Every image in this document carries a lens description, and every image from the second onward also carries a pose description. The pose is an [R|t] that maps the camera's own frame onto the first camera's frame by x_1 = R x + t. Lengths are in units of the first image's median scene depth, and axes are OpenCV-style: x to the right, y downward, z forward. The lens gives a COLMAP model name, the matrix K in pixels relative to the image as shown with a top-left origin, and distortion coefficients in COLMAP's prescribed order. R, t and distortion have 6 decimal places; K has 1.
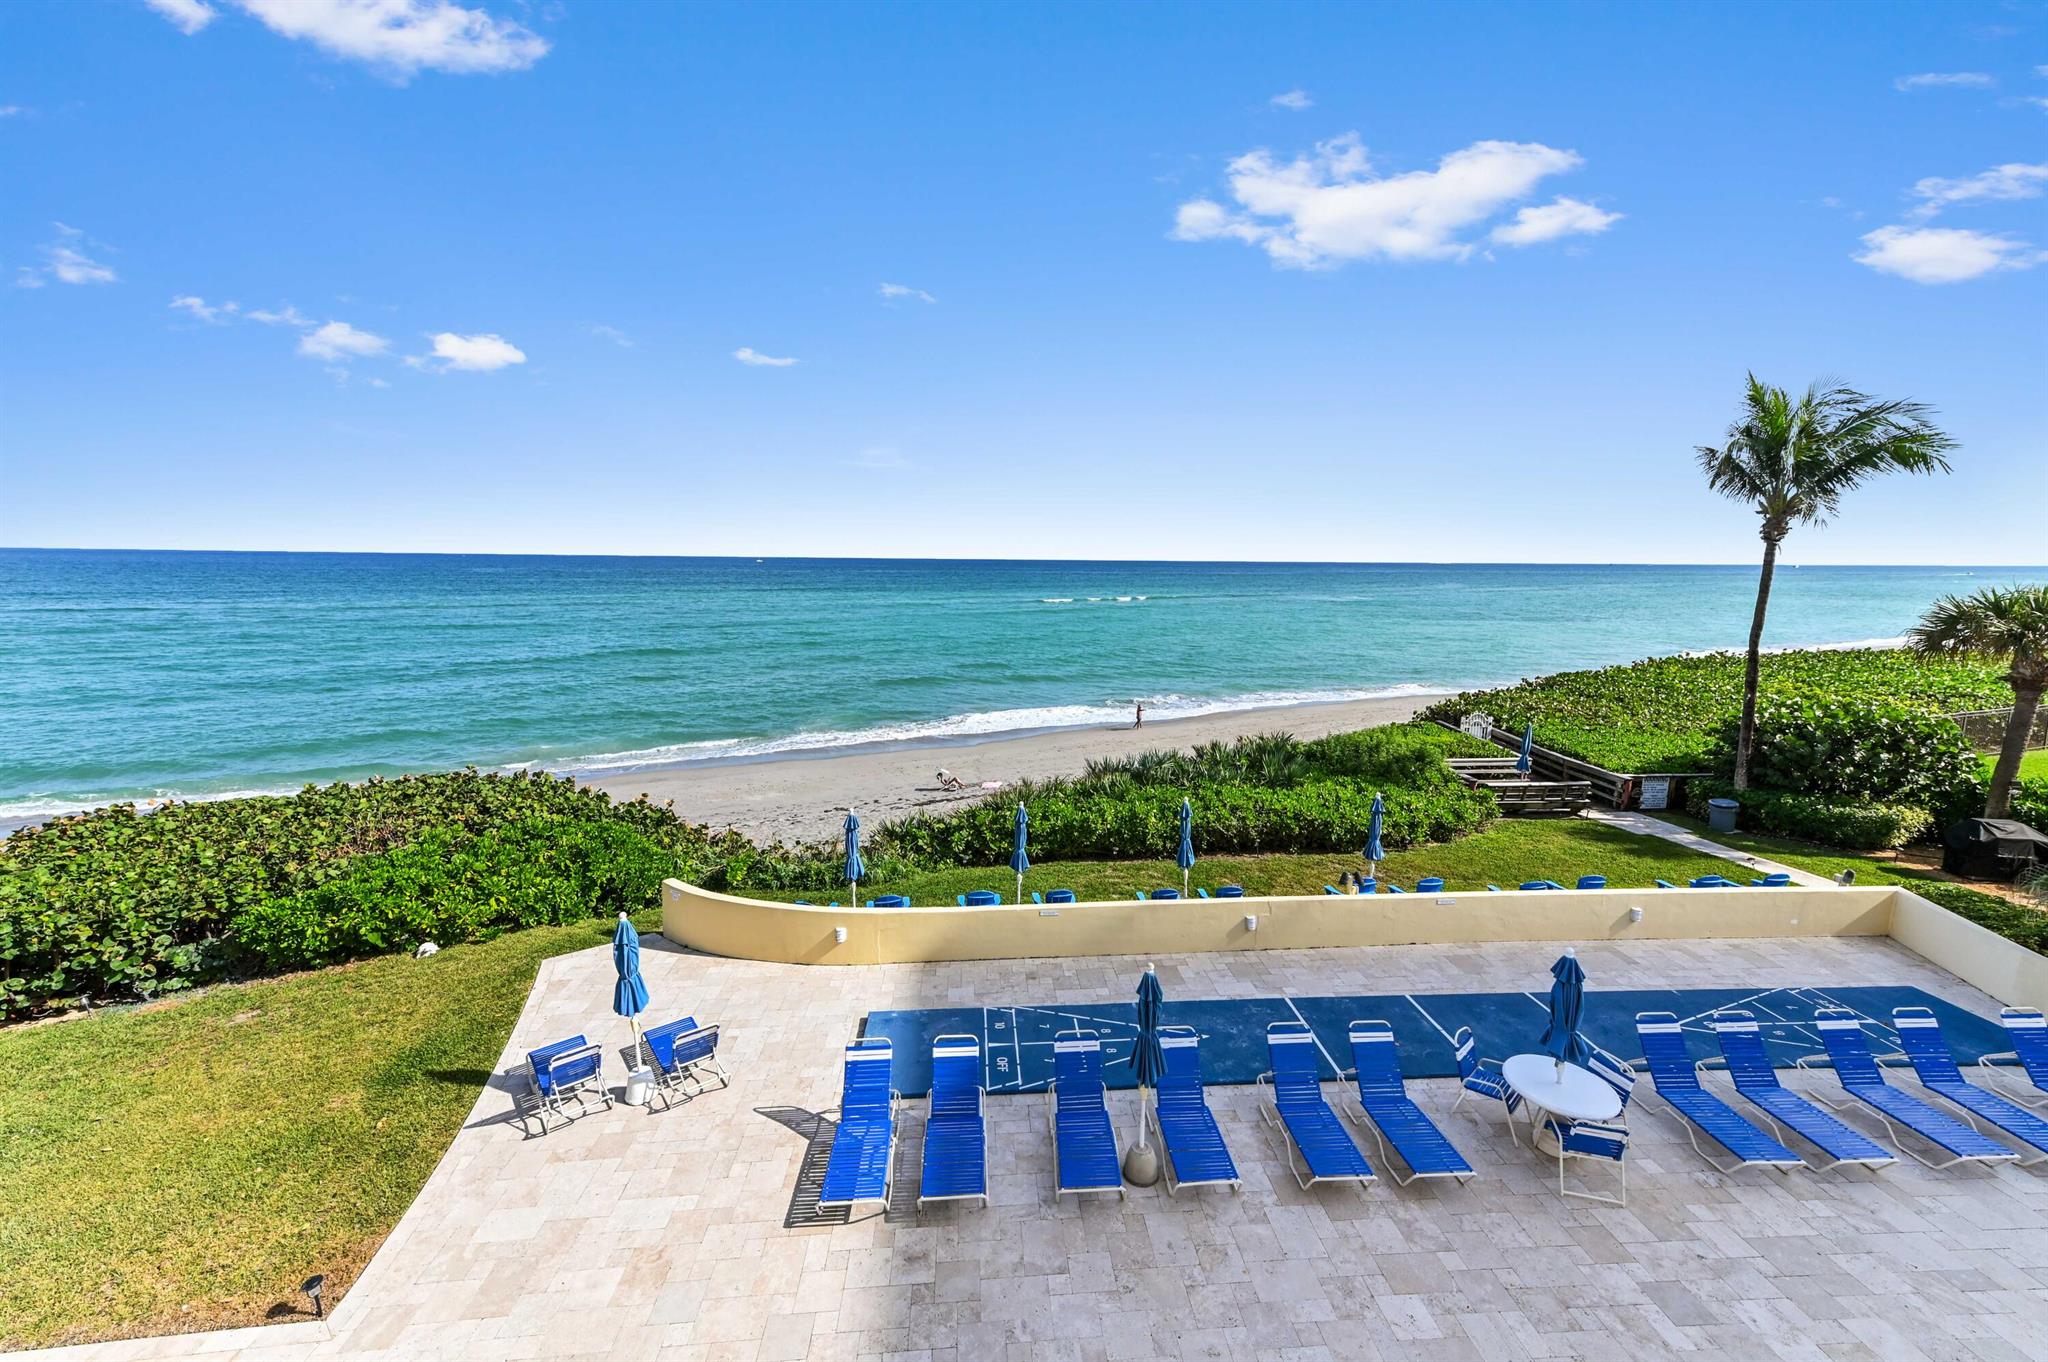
lens RADIAL K [[803.2, 0, 1030.2], [0, 803.2, 679.2], [0, 0, 1]] dist [0.016687, -0.000098]
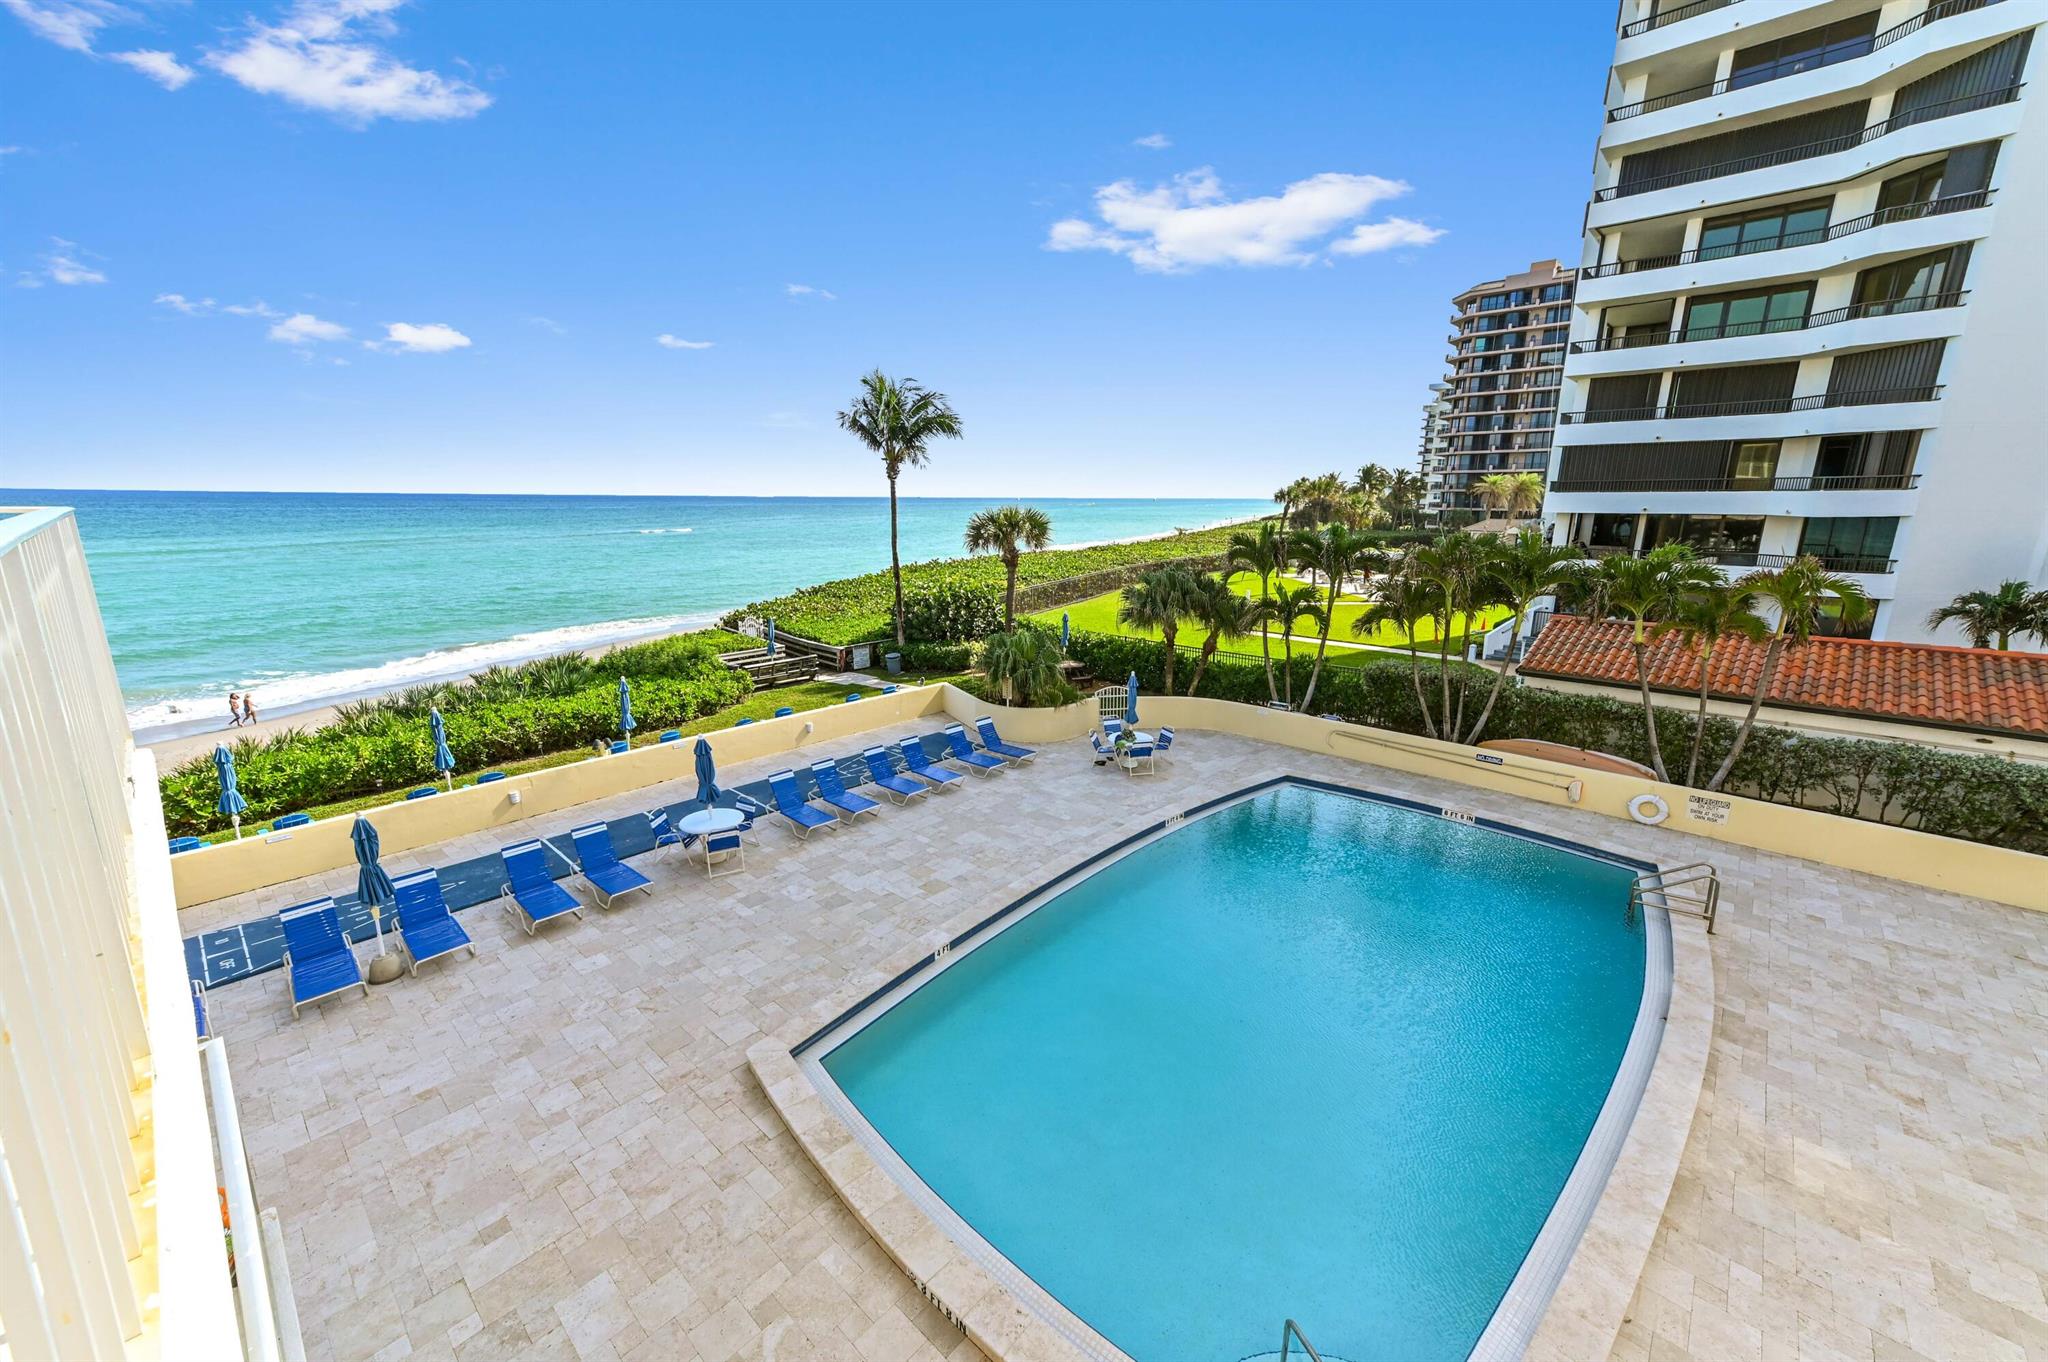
lens RADIAL K [[803.2, 0, 1030.2], [0, 803.2, 679.2], [0, 0, 1]] dist [0.016687, -0.000098]
pose [[0.731806, -0.155851, 0.663454, 0.047555], [0.103161, 0.987615, 0.118210, 0.048638], [-0.673661, -0.018064, 0.738820, -0.287232]]
